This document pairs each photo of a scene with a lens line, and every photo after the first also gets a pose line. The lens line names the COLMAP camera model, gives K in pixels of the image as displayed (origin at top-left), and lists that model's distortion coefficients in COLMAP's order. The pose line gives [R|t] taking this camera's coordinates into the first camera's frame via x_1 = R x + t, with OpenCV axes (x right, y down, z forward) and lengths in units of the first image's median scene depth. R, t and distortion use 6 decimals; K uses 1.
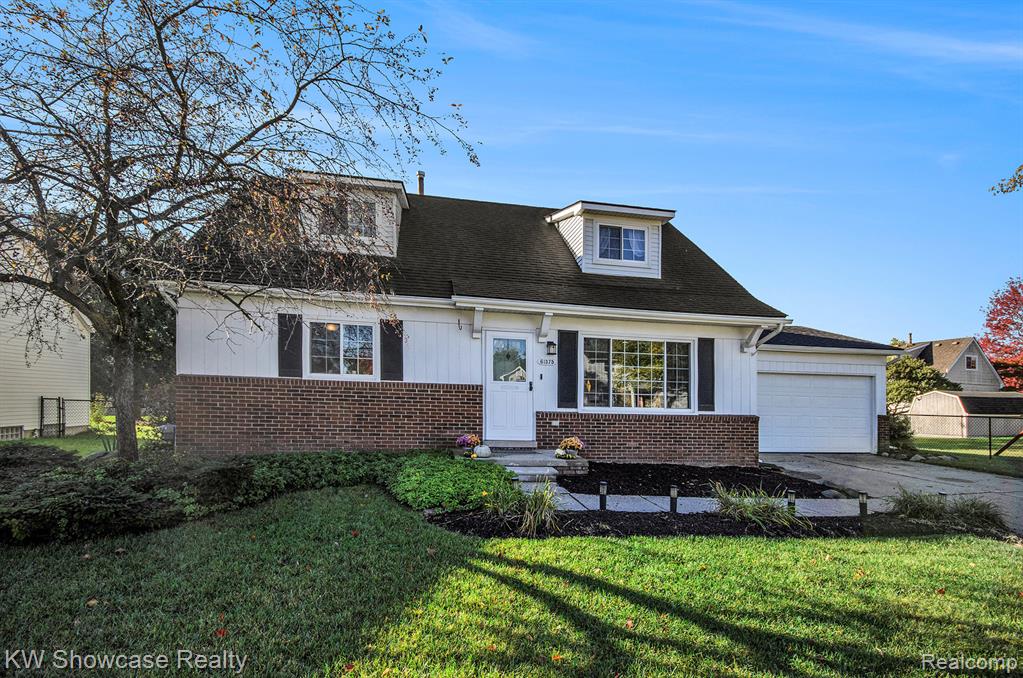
lens RADIAL K [[458.5, 0, 516.5], [0, 458.5, 356.6], [0, 0, 1]] dist [-0.002056, -0.000362]
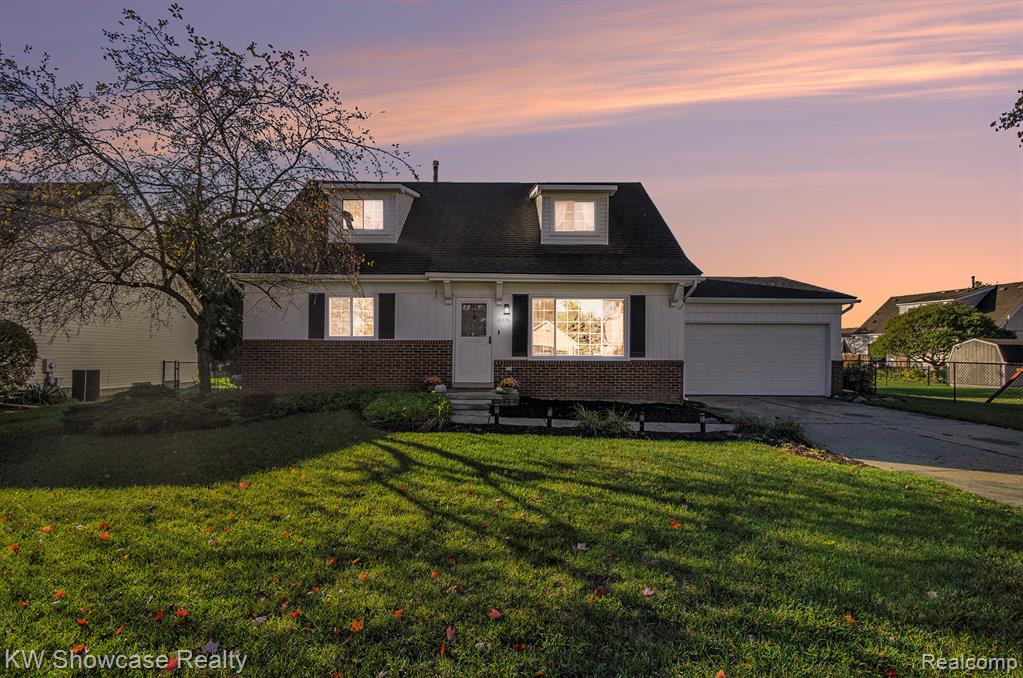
lens RADIAL K [[458.6, 0, 506.1], [0, 458.6, 352.4], [0, 0, 1]] dist [0.000528, -0.000150]
pose [[0.985246, -0.022102, -0.169713, 0.271426], [0.034167, 0.997066, 0.068502, 0.012321], [0.167701, -0.073289, 0.983110, -0.219772]]
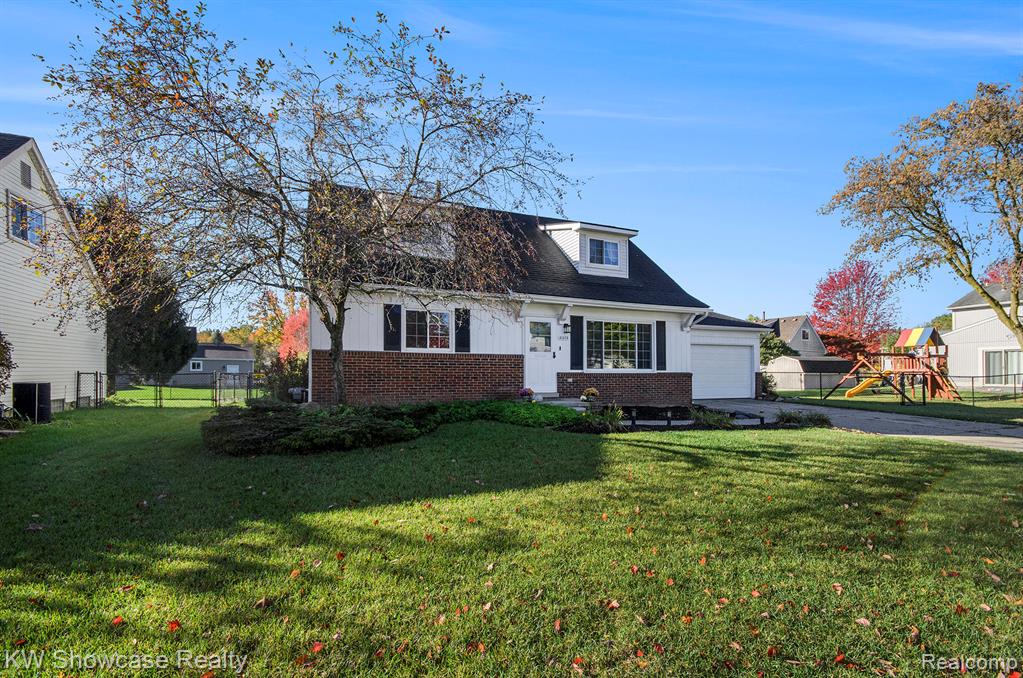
lens RADIAL K [[458.6, 0, 506.1], [0, 458.6, 352.4], [0, 0, 1]] dist [0.000528, -0.000150]
pose [[0.977270, -0.011370, 0.211692, -0.392142], [0.000132, 0.998593, 0.053023, -0.018706], [-0.211997, -0.051789, 0.975897, -0.342252]]
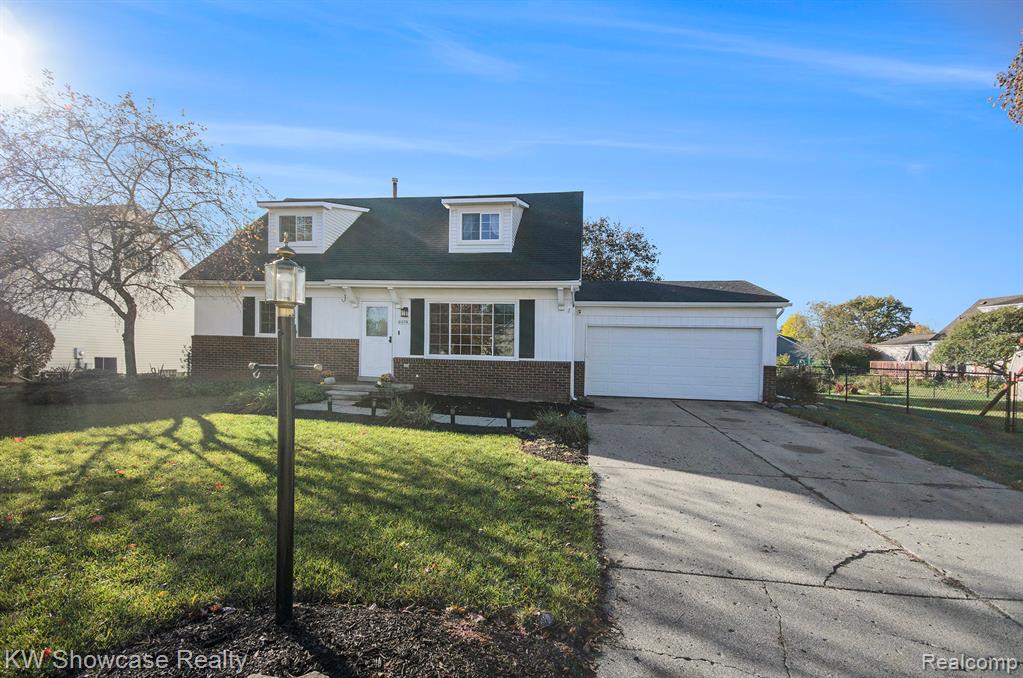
lens RADIAL K [[440.3, 0, 500.4], [0, 440.3, 355.0], [0, 0, 1]] dist [0.001835, 0.000047]
pose [[0.945463, -0.002985, -0.325716, 0.742218], [0.026432, 0.997363, 0.067585, 0.026916], [0.324655, -0.072509, 0.943049, -0.162040]]
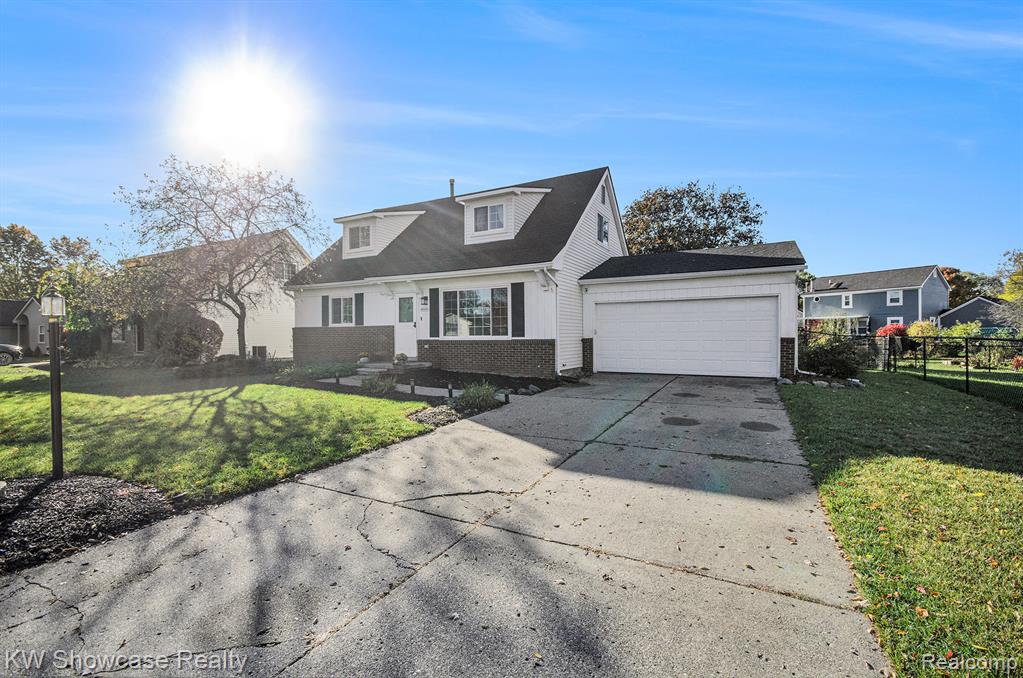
lens RADIAL K [[443.1, 0, 509.8], [0, 443.1, 349.8], [0, 0, 1]] dist [-0.000629, -0.000073]
pose [[0.778391, -0.011722, -0.627670, 1.221875], [0.079164, 0.993677, 0.079616, 0.049798], [0.622768, -0.111661, 0.774398, -0.038135]]
